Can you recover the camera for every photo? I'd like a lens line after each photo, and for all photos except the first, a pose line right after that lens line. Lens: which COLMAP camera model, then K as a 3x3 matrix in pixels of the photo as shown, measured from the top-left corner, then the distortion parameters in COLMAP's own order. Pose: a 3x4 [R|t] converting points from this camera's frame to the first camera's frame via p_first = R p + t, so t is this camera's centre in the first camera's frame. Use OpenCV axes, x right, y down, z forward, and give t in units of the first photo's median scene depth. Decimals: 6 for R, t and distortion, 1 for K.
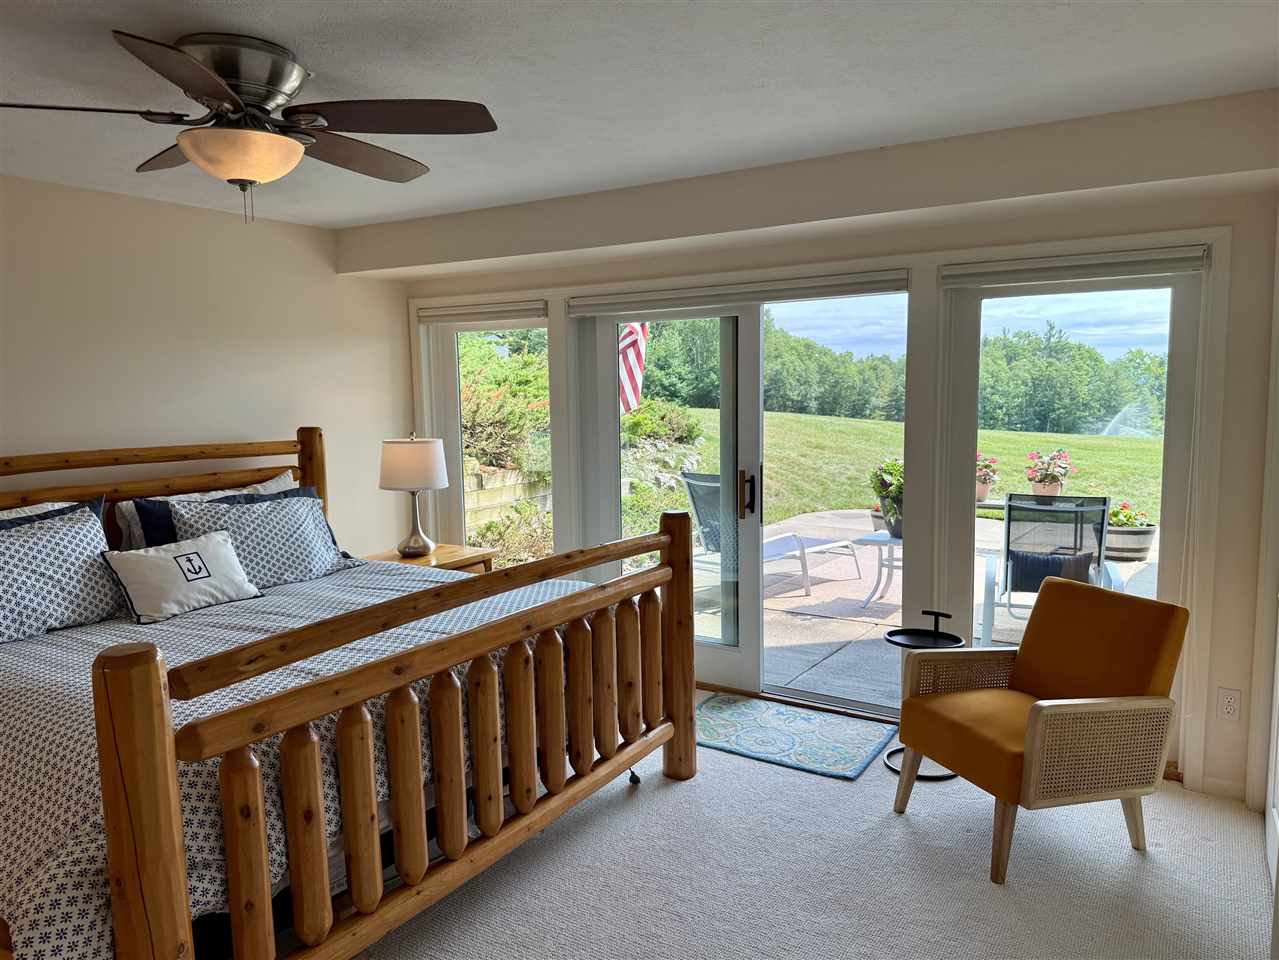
lens RADIAL K [[895.6, 0, 639.5], [0, 895.6, 480.0], [0, 0, 1]] dist [0.039109, -0.027706]
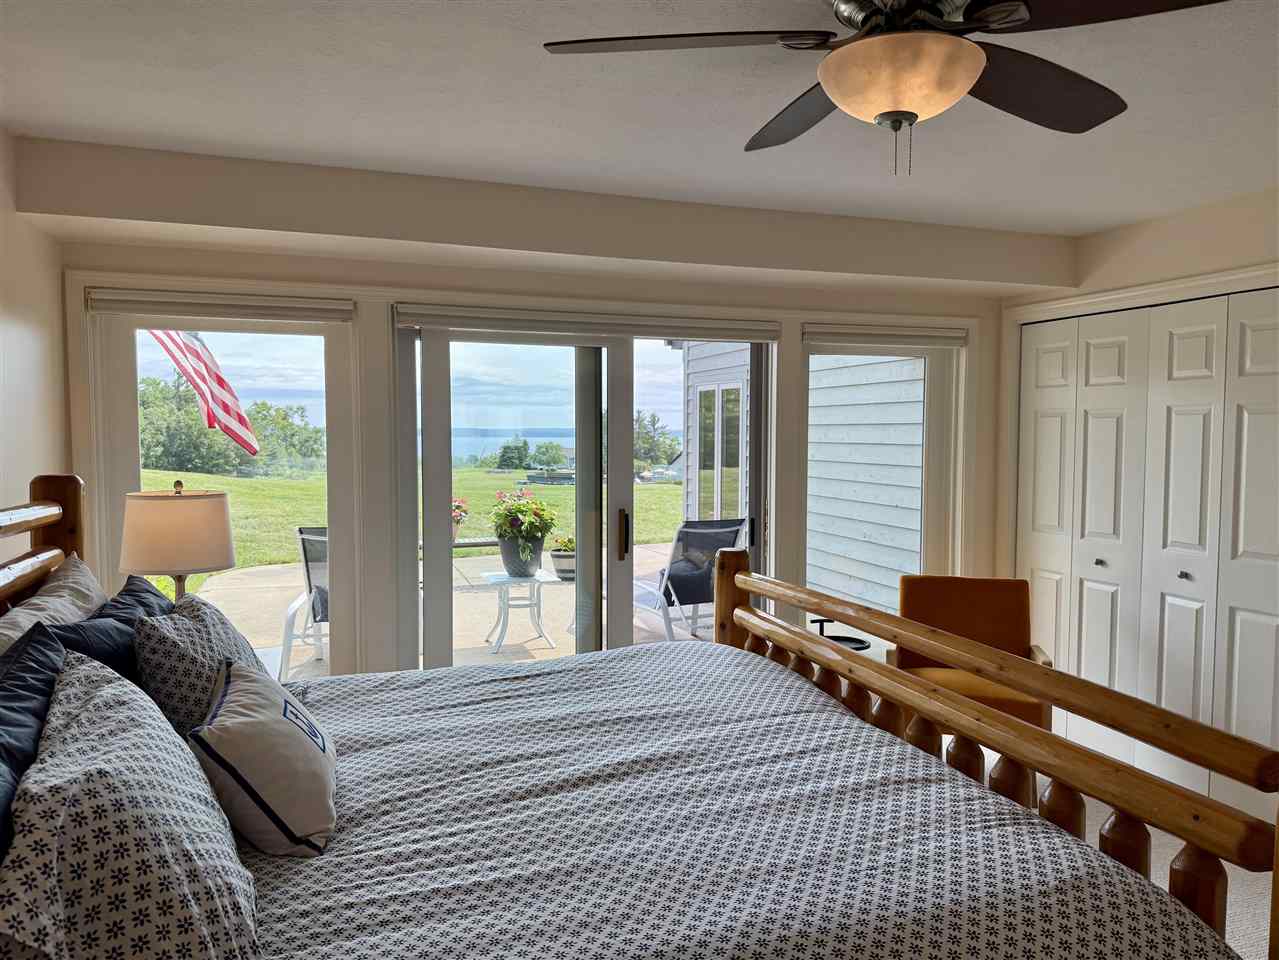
lens RADIAL K [[934.5, 0, 639.5], [0, 934.5, 480.0], [0, 0, 1]] dist [0.000548, -0.001458]
pose [[0.619054, -0.030527, 0.784755, -0.520650], [0.066801, 0.997670, -0.013887, -0.022382], [-0.782502, 0.061019, 0.619651, 0.307070]]
